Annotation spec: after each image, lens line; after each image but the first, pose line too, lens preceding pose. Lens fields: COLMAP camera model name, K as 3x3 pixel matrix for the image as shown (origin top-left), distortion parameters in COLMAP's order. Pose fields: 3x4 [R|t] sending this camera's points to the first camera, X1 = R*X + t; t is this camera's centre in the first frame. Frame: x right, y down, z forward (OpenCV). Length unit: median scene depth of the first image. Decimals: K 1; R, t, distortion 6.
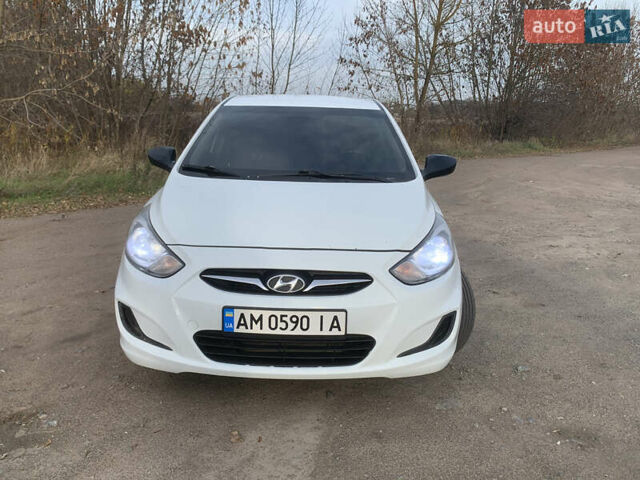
lens RADIAL K [[606.1, 0, 321.4], [0, 606.1, 232.9], [0, 0, 1]] dist [0.037362, 0.000000]
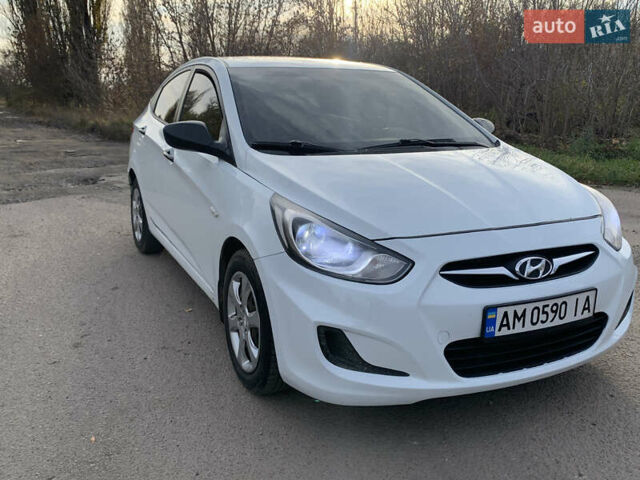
lens RADIAL K [[606.1, 0, 318.6], [0, 606.1, 239.0], [0, 0, 1]] dist [0.037362, 0.000000]
pose [[0.900948, -0.123110, 0.416096, -0.660607], [0.108394, 0.992361, 0.058910, -0.036962], [-0.420170, -0.007973, 0.907410, 0.359761]]
